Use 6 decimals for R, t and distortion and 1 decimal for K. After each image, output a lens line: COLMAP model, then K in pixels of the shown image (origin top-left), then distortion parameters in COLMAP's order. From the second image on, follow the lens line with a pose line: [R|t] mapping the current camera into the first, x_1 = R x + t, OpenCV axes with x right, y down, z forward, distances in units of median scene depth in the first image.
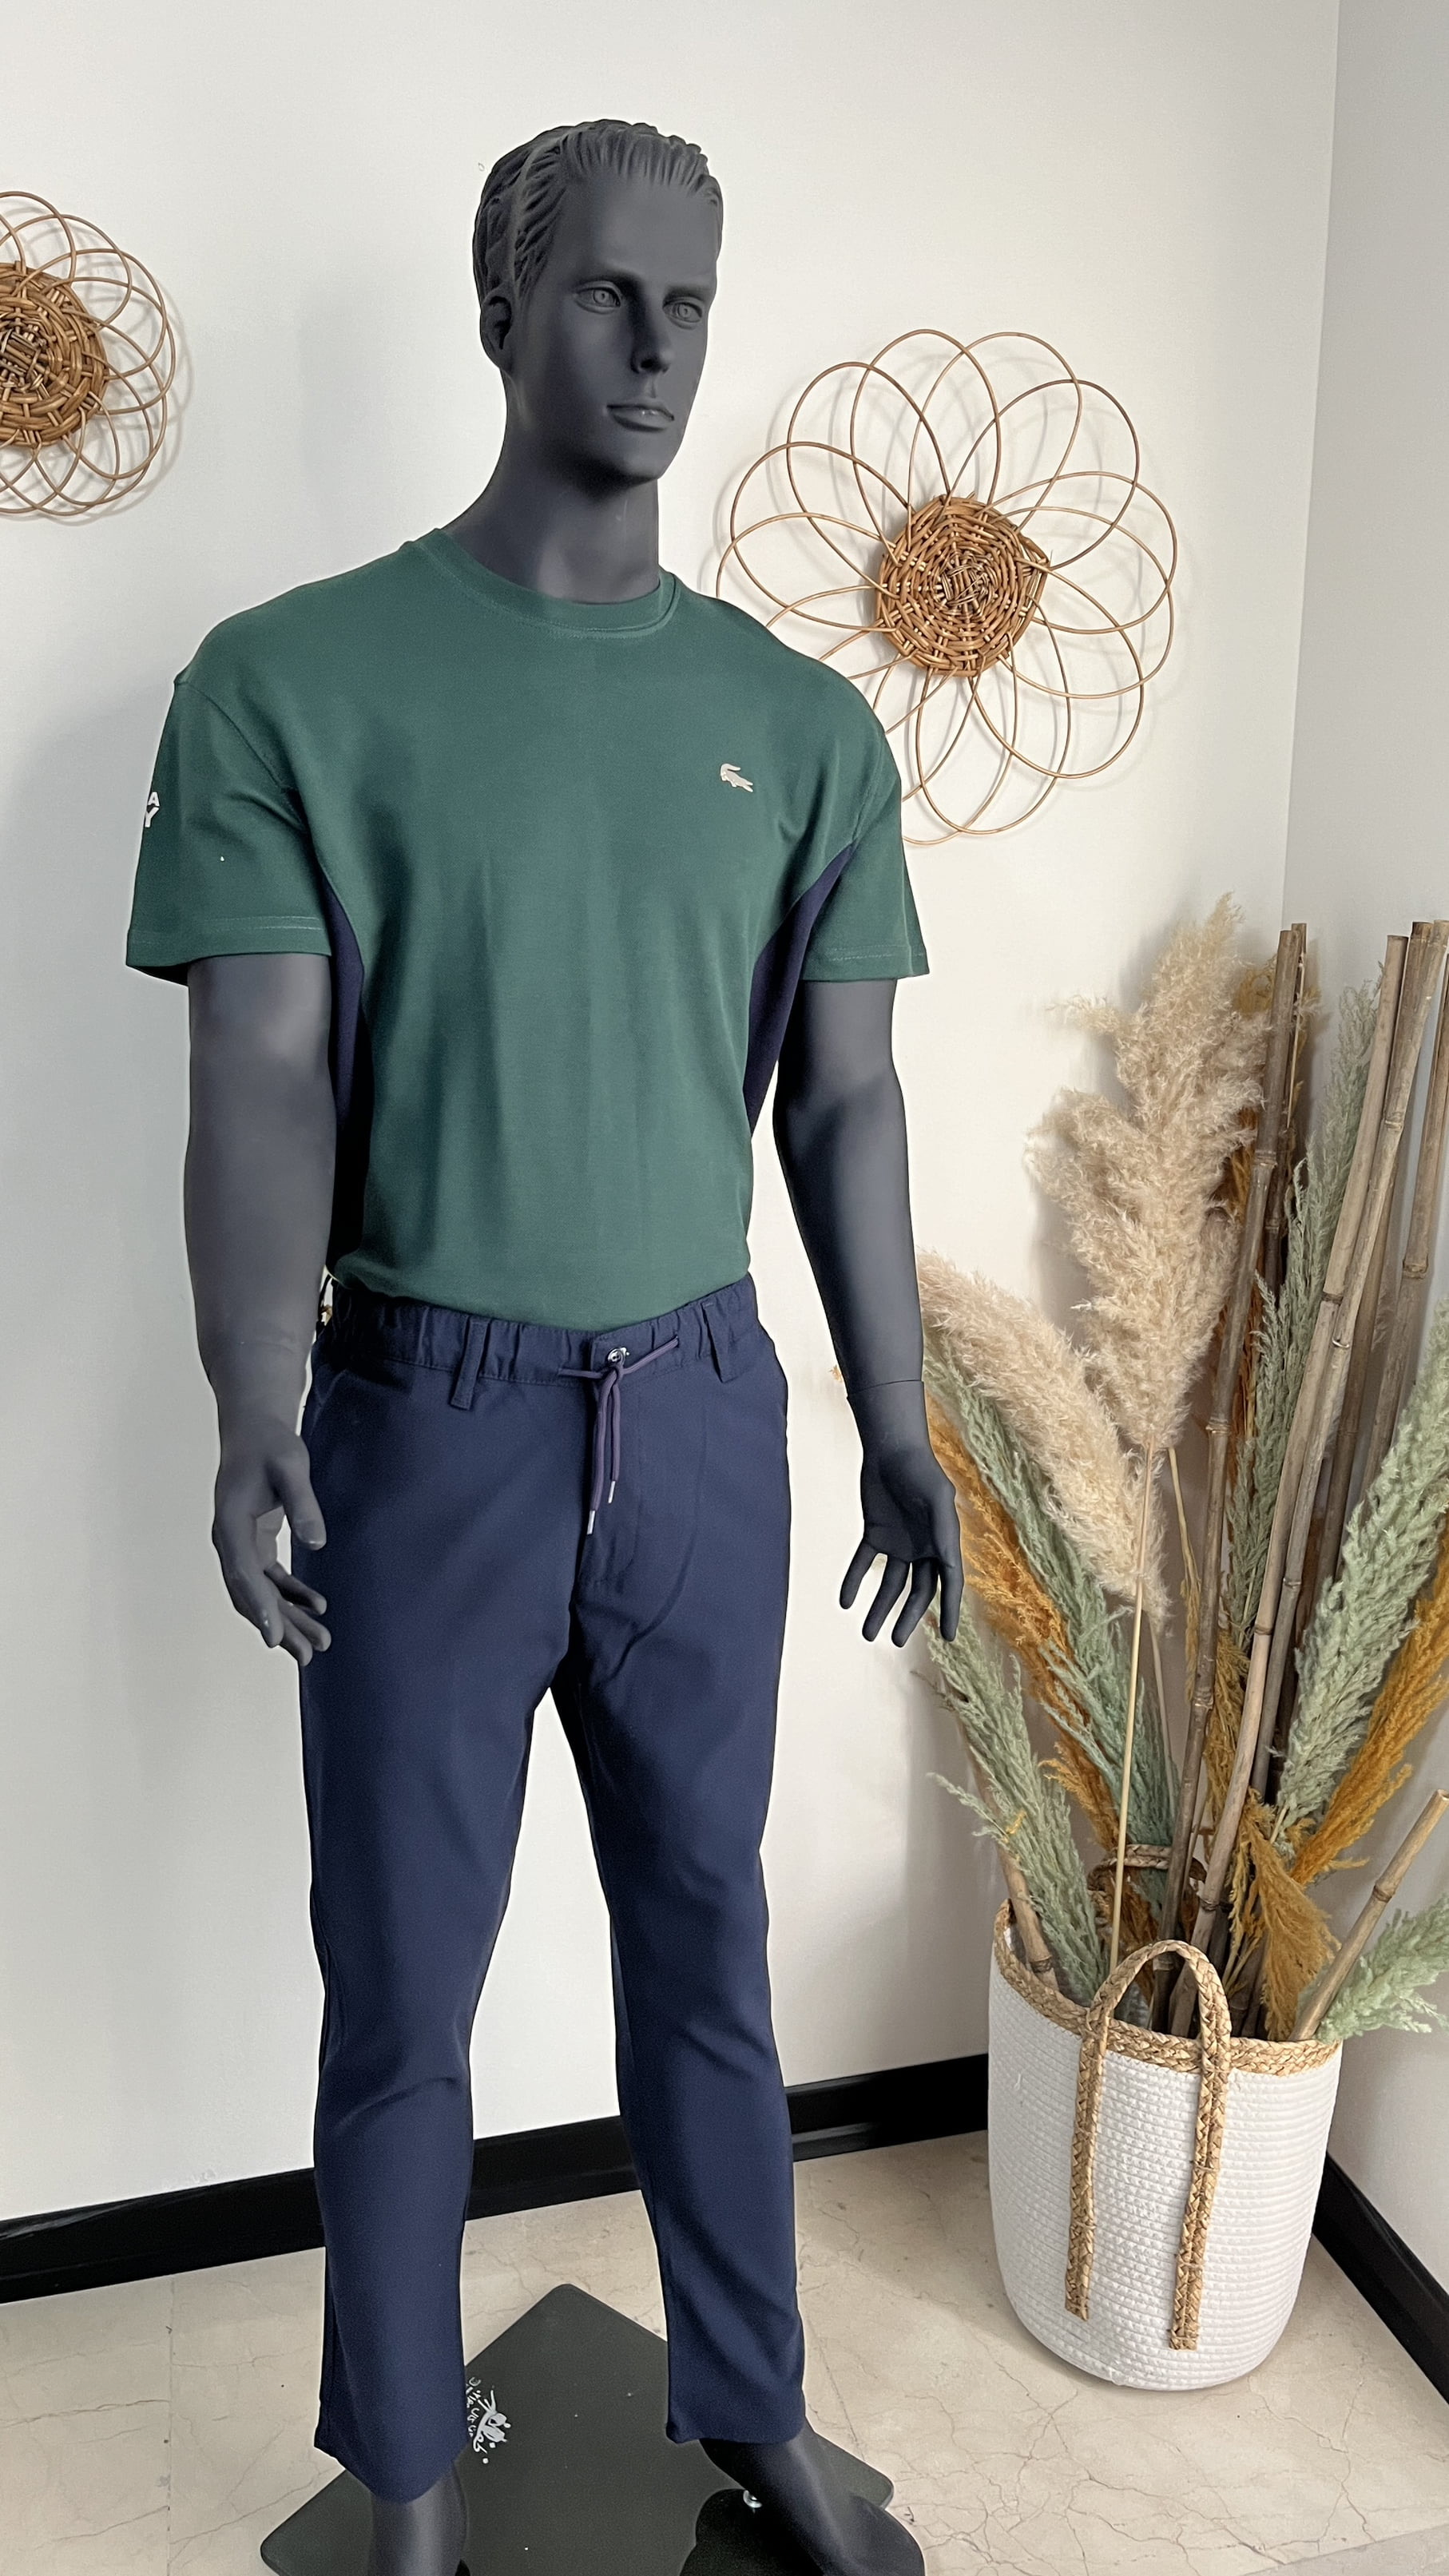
lens RADIAL K [[1909.3, 0, 715.2], [0, 1909.3, 1295.0], [0, 0, 1]] dist [0.033839, -0.040598]
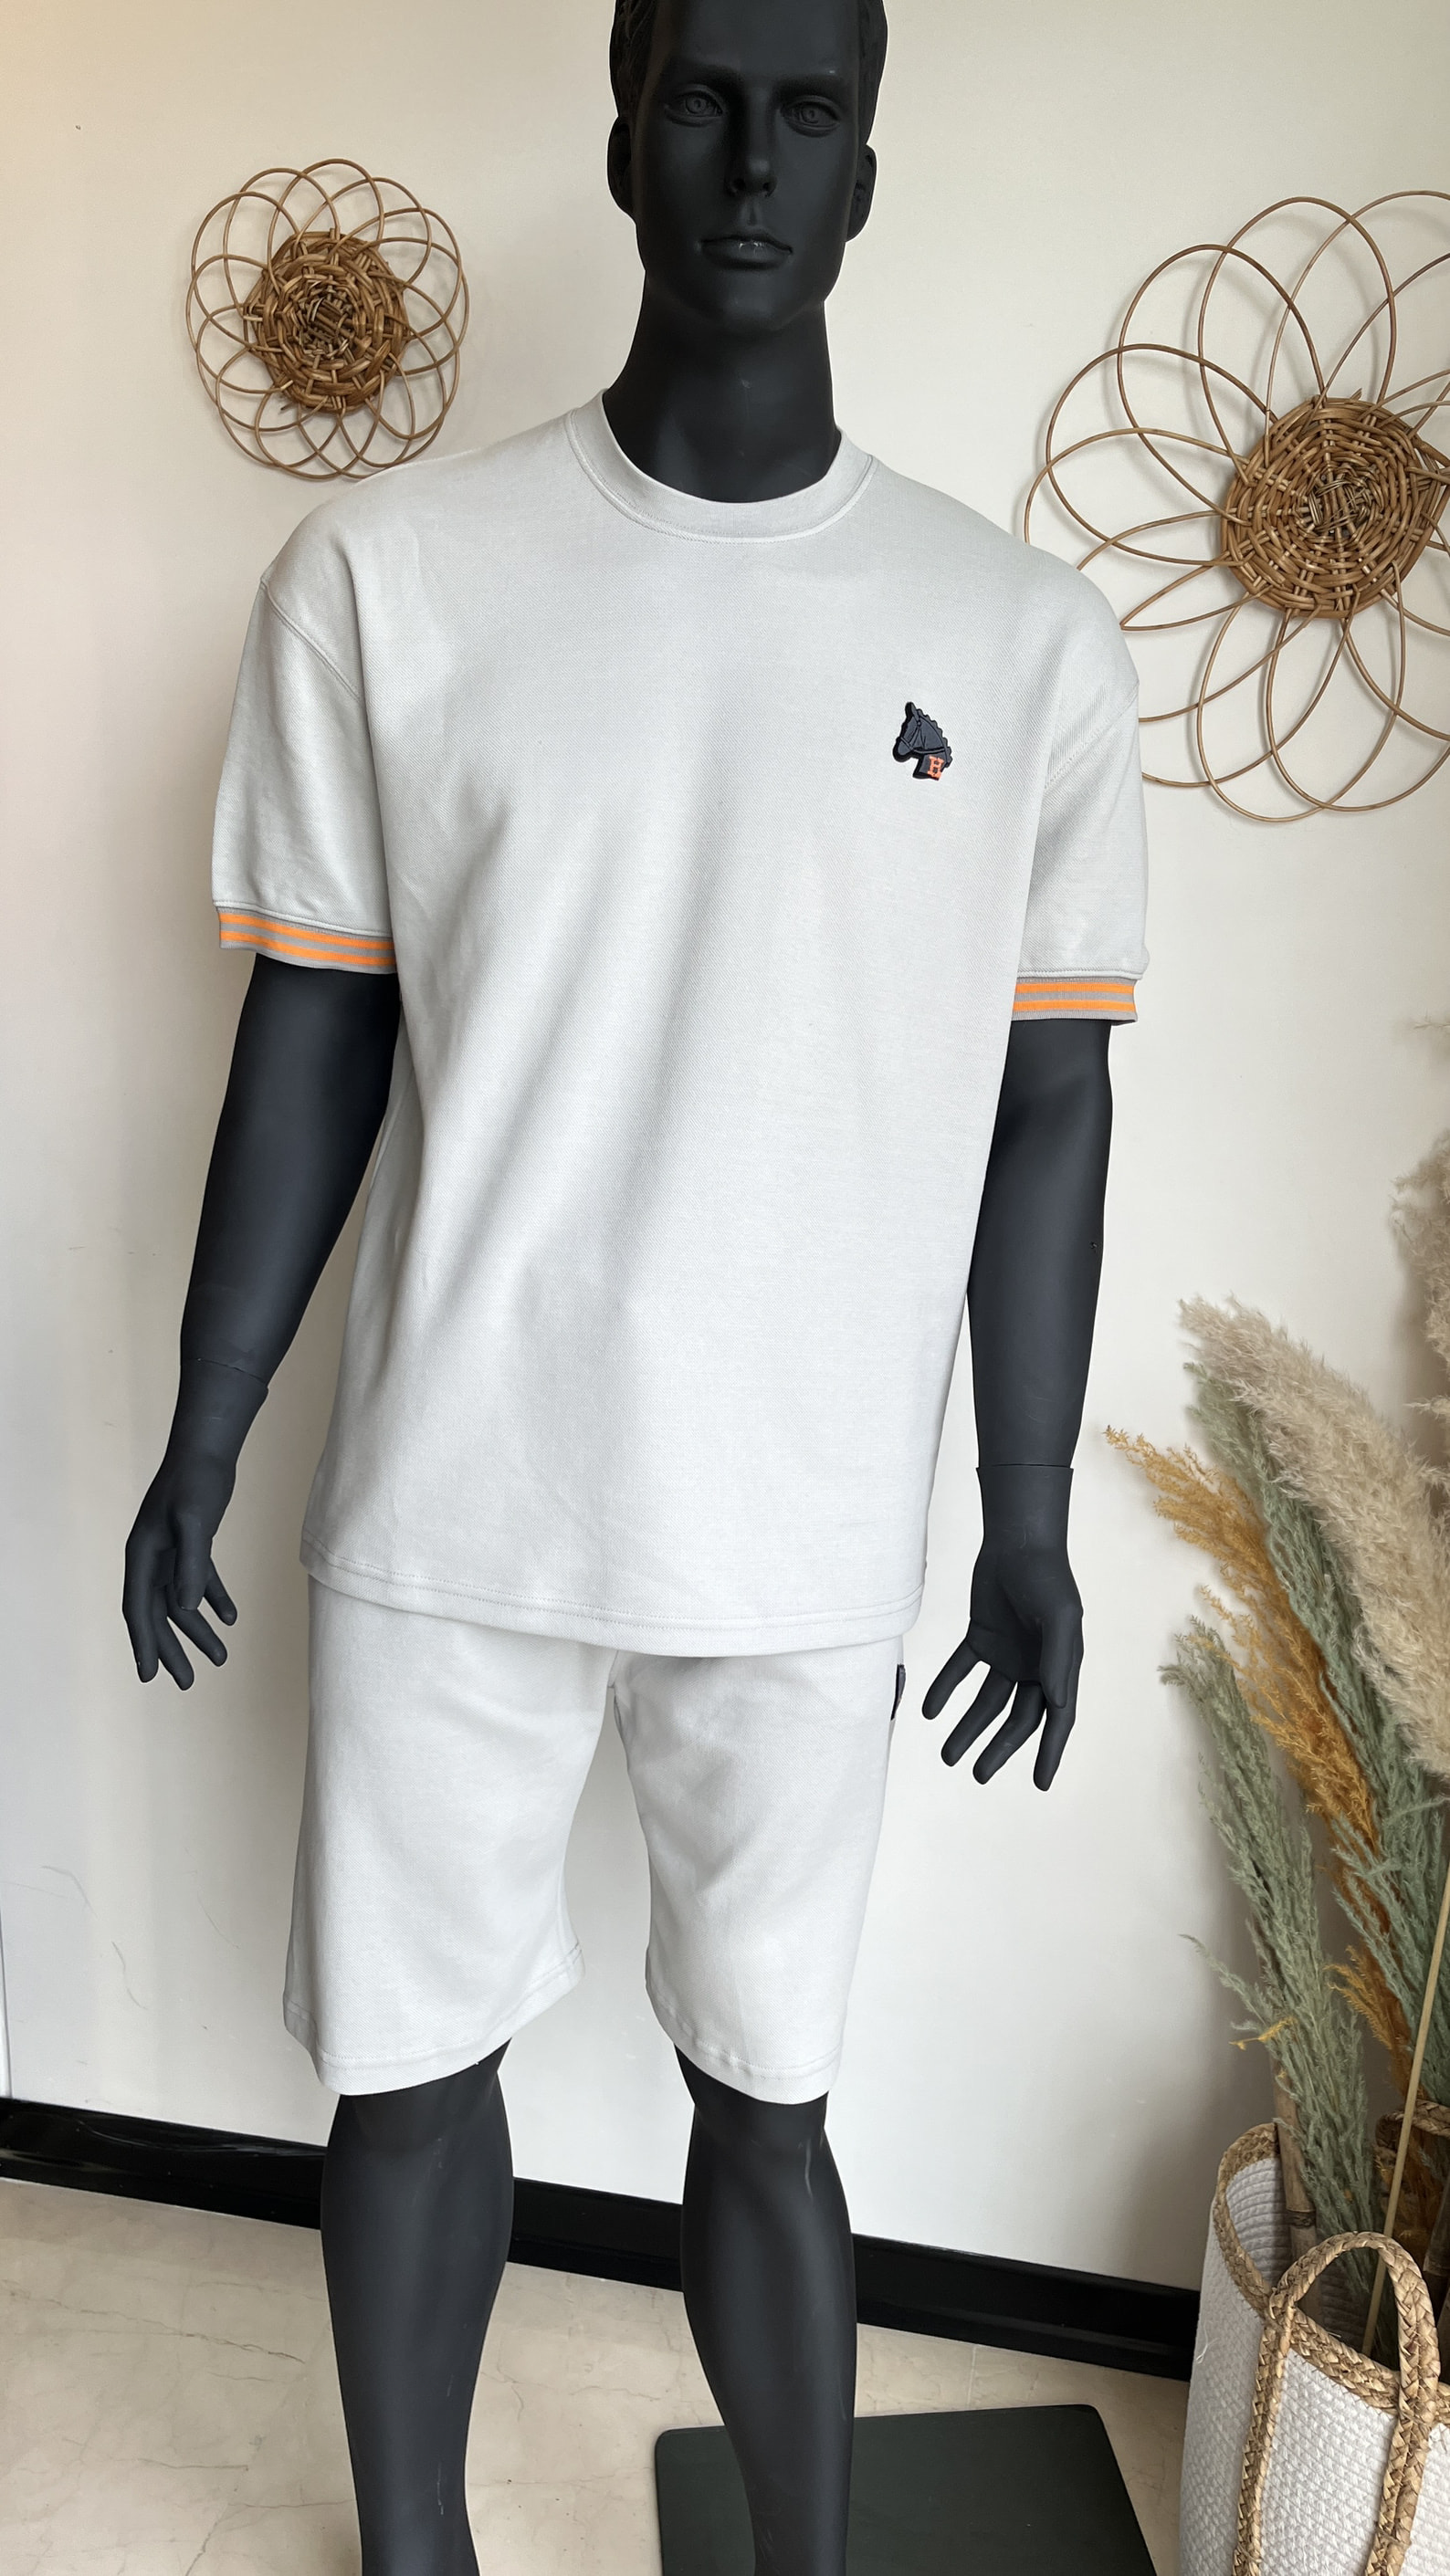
lens RADIAL K [[1893.6, 0, 724.1], [0, 1893.6, 1296.7], [0, 0, 1]] dist [0.058158, -0.082876]
pose [[0.899326, 0.116499, -0.421475, 0.266878], [-0.130513, 0.991437, -0.004441, 0.002313], [0.417349, 0.059002, 0.906829, 0.164697]]
